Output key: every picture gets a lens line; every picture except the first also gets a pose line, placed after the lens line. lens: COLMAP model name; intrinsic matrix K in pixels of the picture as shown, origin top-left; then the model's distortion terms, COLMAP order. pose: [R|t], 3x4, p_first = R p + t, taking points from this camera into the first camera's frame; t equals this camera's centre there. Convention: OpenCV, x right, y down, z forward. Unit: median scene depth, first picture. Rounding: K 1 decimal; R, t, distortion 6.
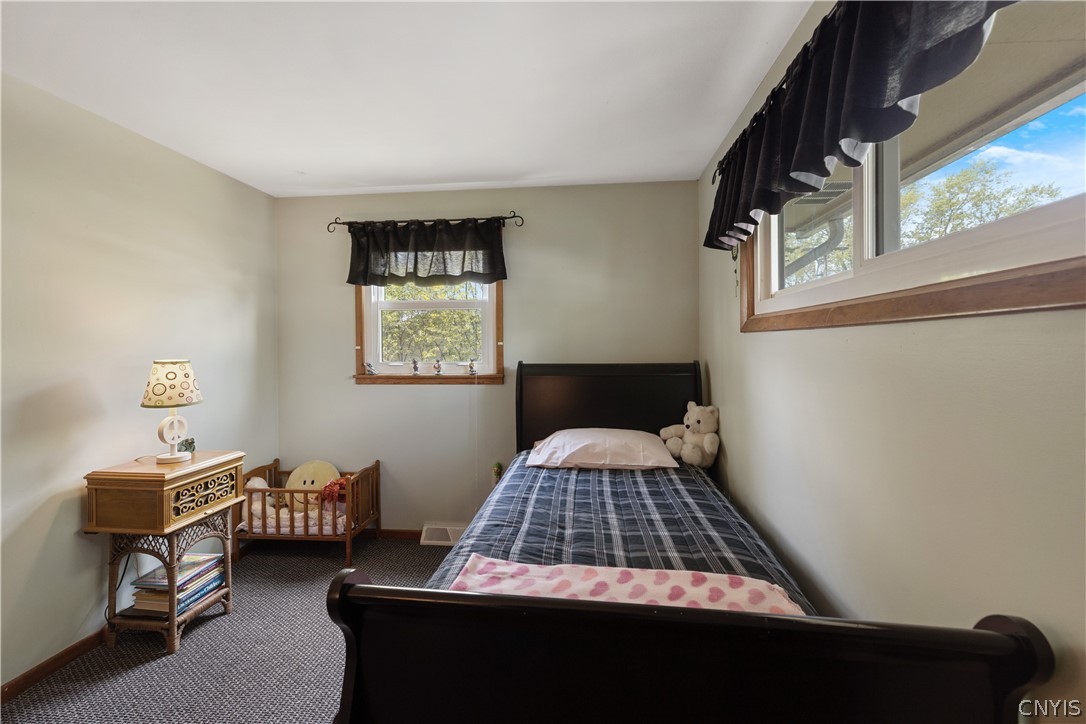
lens RADIAL K [[456.9, 0, 539.0], [0, 456.9, 342.7], [0, 0, 1]] dist [-0.001471, -0.000034]
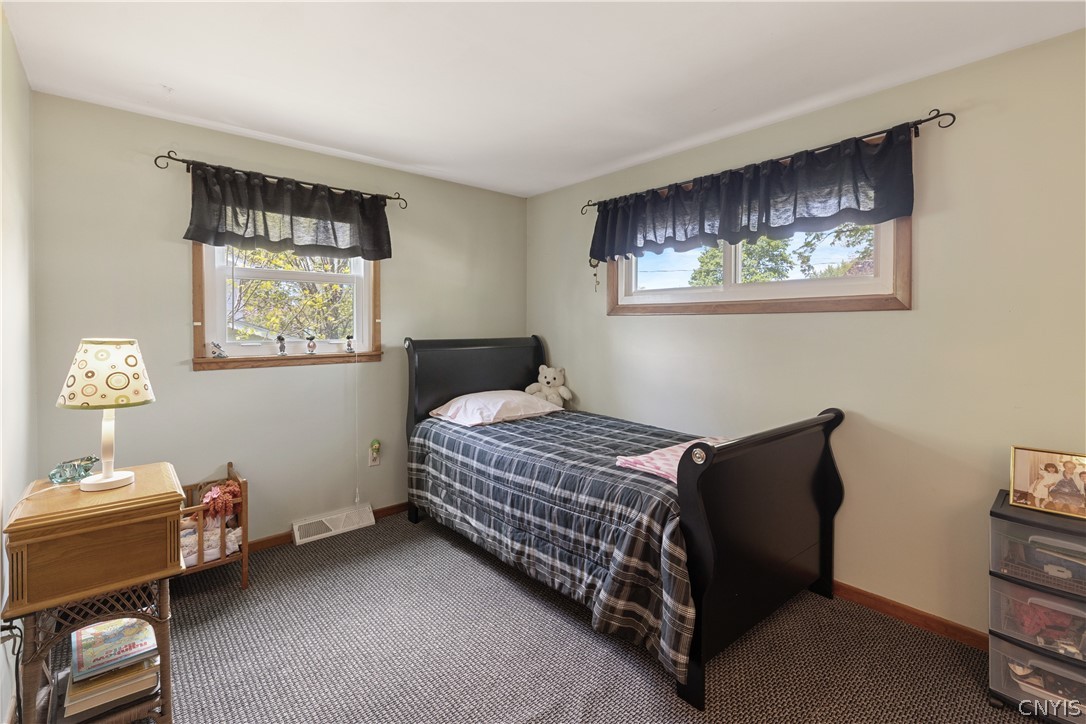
lens RADIAL K [[459.0, 0, 542.6], [0, 459.0, 325.5], [0, 0, 1]] dist [-0.000300, -0.000023]
pose [[0.704878, 0.004810, 0.709313, -0.549448], [-0.008834, 0.999959, 0.001998, 0.006927], [-0.709274, -0.007674, 0.704891, 0.031891]]
